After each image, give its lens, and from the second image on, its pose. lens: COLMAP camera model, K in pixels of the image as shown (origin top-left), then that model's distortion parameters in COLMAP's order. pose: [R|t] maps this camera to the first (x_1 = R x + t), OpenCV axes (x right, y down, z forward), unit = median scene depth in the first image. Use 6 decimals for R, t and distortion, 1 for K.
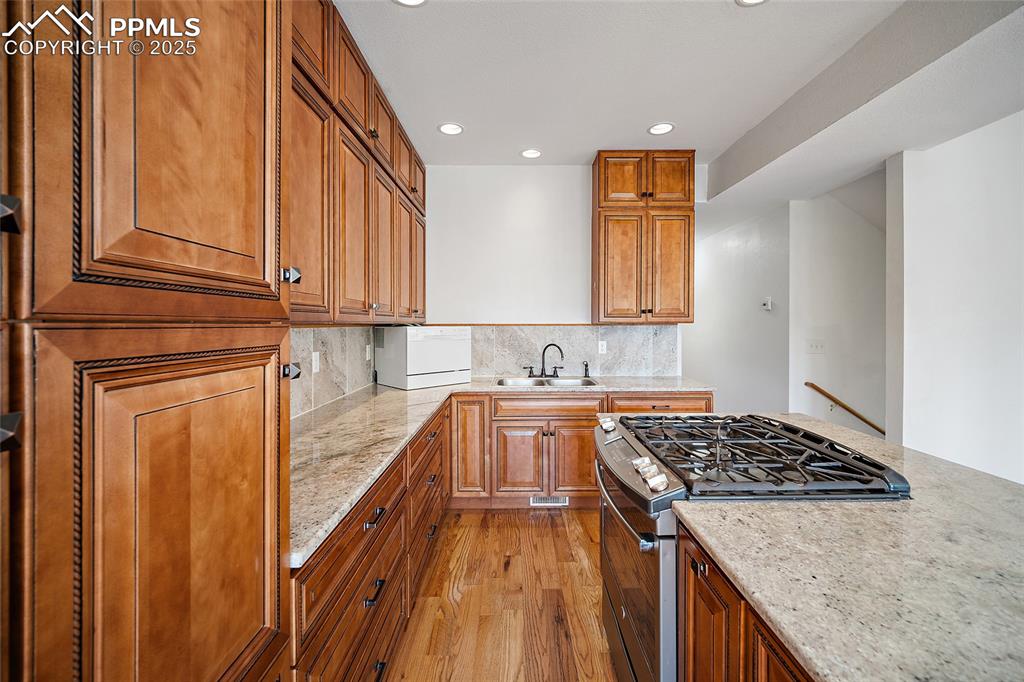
lens RADIAL K [[410.3, 0, 513.9], [0, 410.3, 324.2], [0, 0, 1]] dist [-0.001042, 0.000236]
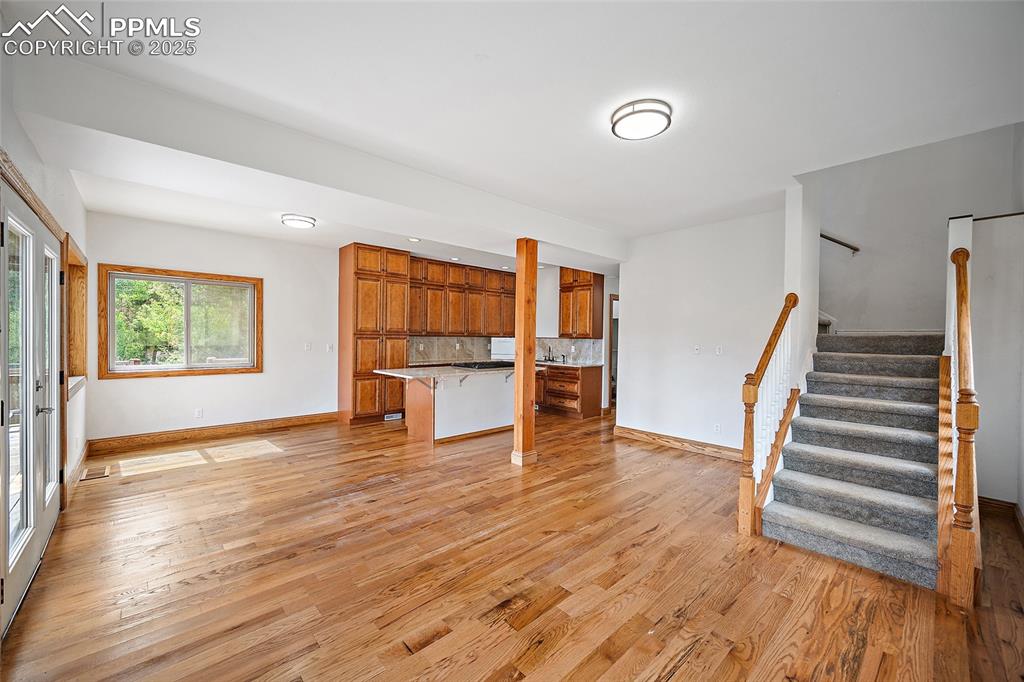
lens RADIAL K [[410.3, 0, 516.9], [0, 410.3, 339.1], [0, 0, 1]] dist [-0.001042, 0.000236]
pose [[0.672403, 0.015319, -0.740027, 1.785311], [-0.016699, 0.999845, 0.005524, -0.001667], [0.739997, 0.008643, 0.672554, -0.746236]]
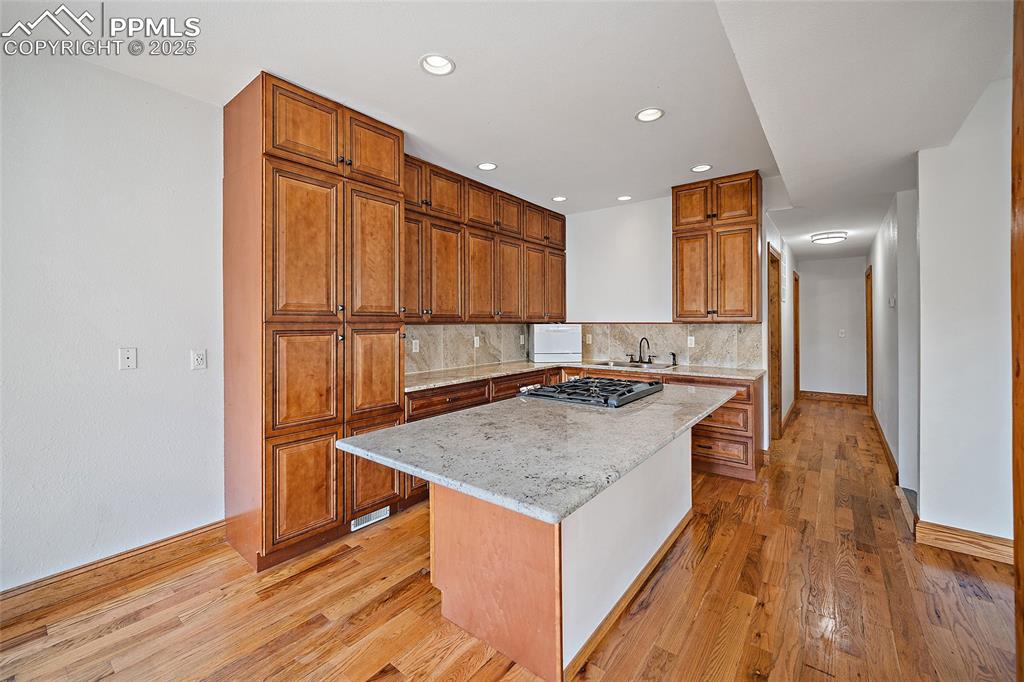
lens RADIAL K [[410.3, 0, 518.3], [0, 410.3, 321.9], [0, 0, 1]] dist [-0.001042, 0.000236]
pose [[0.787412, -0.000034, -0.616427, 0.620885], [-0.000366, 1.000000, -0.000522, -0.001862], [0.616427, 0.000637, 0.787412, -0.304744]]
